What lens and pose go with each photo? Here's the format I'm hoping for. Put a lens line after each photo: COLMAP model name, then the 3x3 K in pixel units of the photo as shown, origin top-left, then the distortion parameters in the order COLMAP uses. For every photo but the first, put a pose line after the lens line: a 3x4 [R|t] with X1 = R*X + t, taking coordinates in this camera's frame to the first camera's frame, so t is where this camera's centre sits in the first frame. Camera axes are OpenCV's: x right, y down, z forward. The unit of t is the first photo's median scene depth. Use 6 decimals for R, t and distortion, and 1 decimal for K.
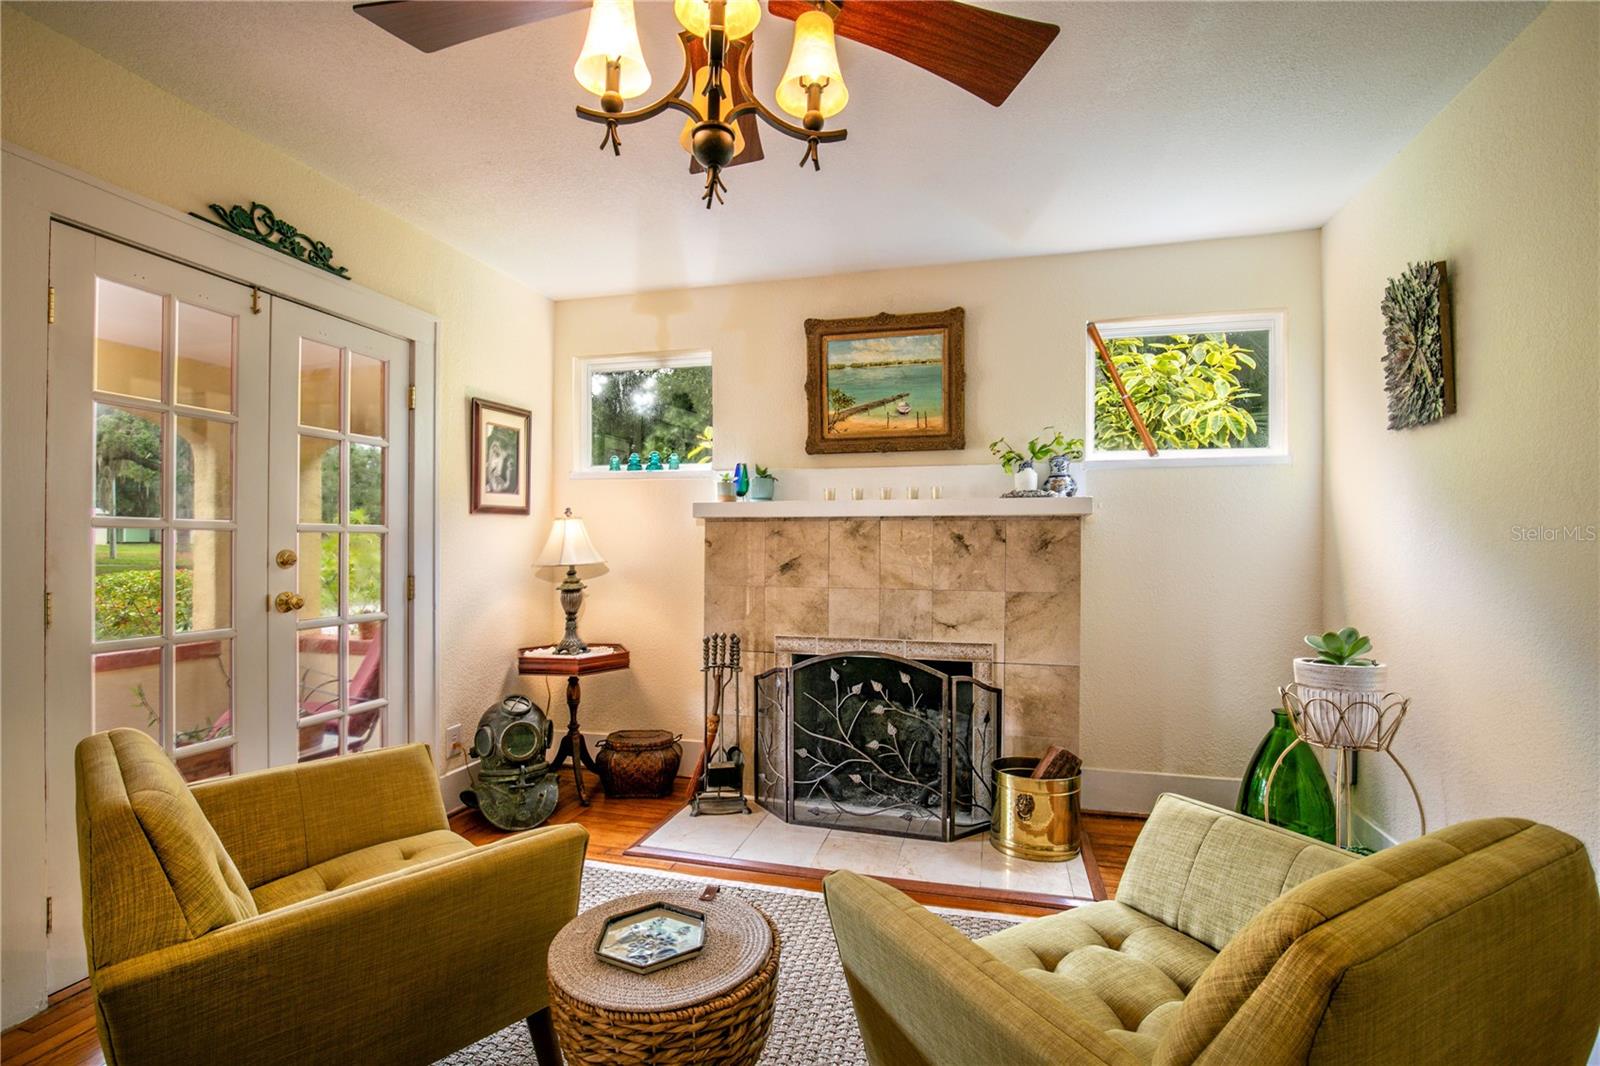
lens RADIAL K [[730.4, 0, 796.0], [0, 730.4, 544.0], [0, 0, 1]] dist [-0.023689, 0.000312]
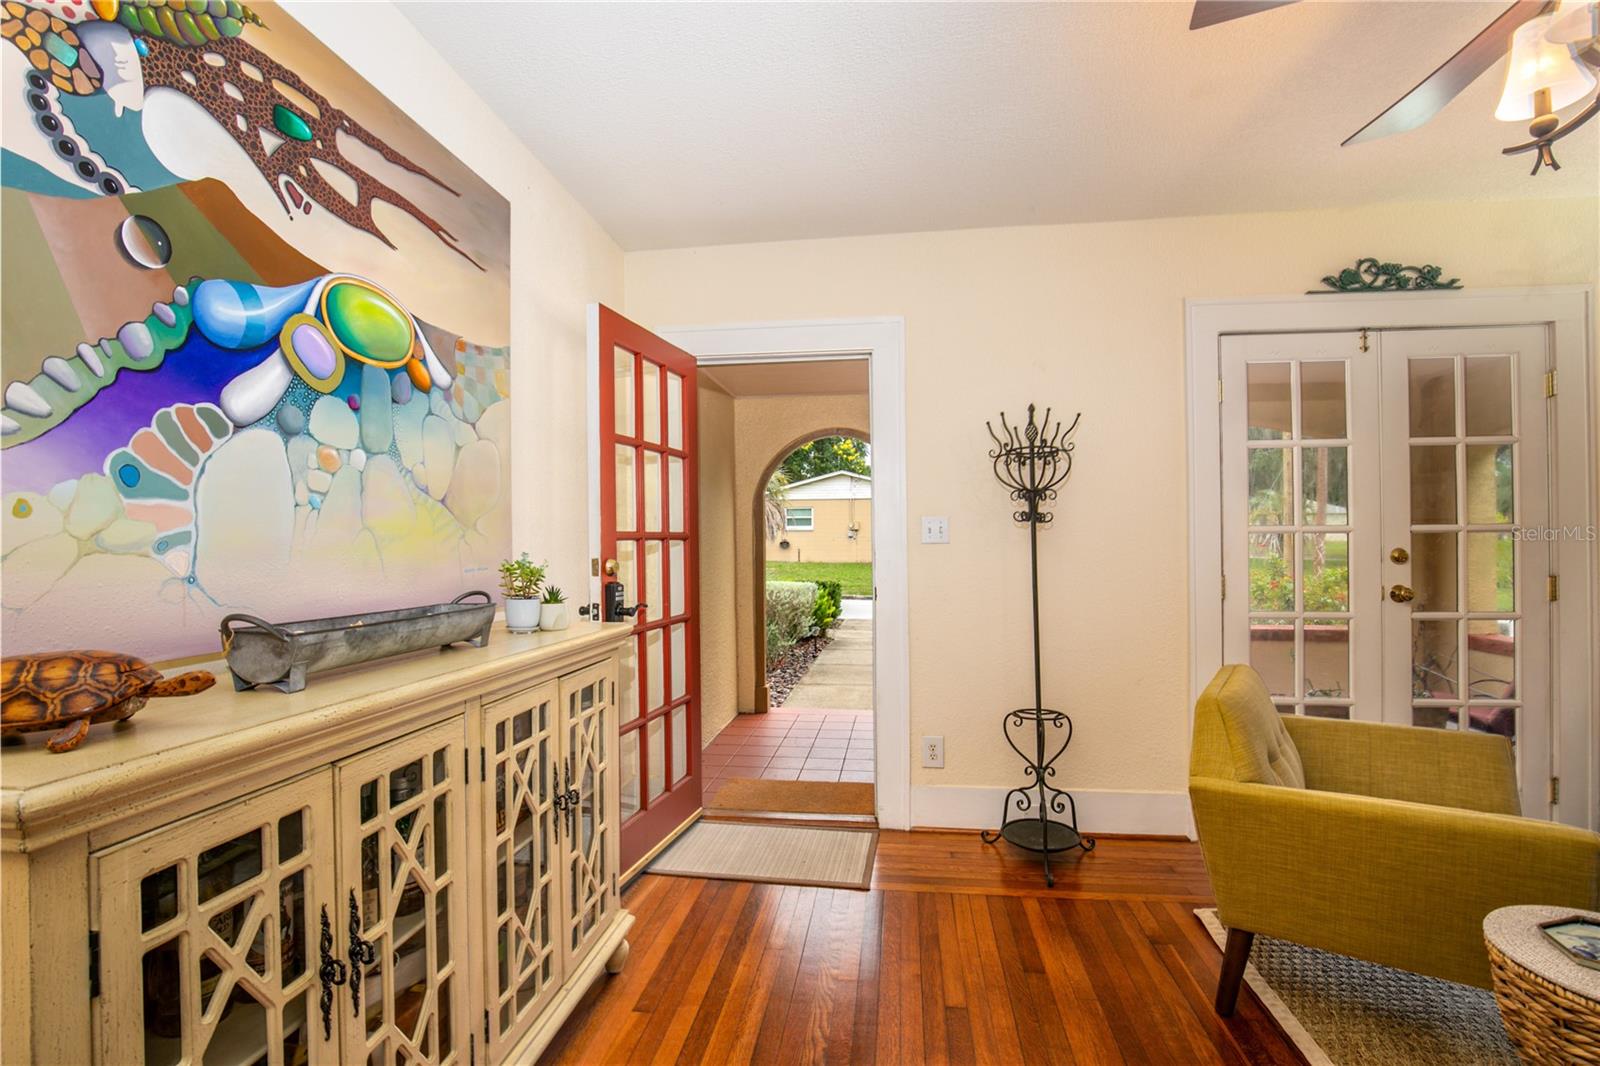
lens RADIAL K [[759.9, 0, 805.2], [0, 759.9, 523.0], [0, 0, 1]] dist [-0.010569, 0.000944]
pose [[0.155118, -0.029159, -0.987466, 0.360416], [0.011052, 0.999553, -0.027780, -0.008755], [0.987834, -0.006604, 0.155371, -0.130808]]
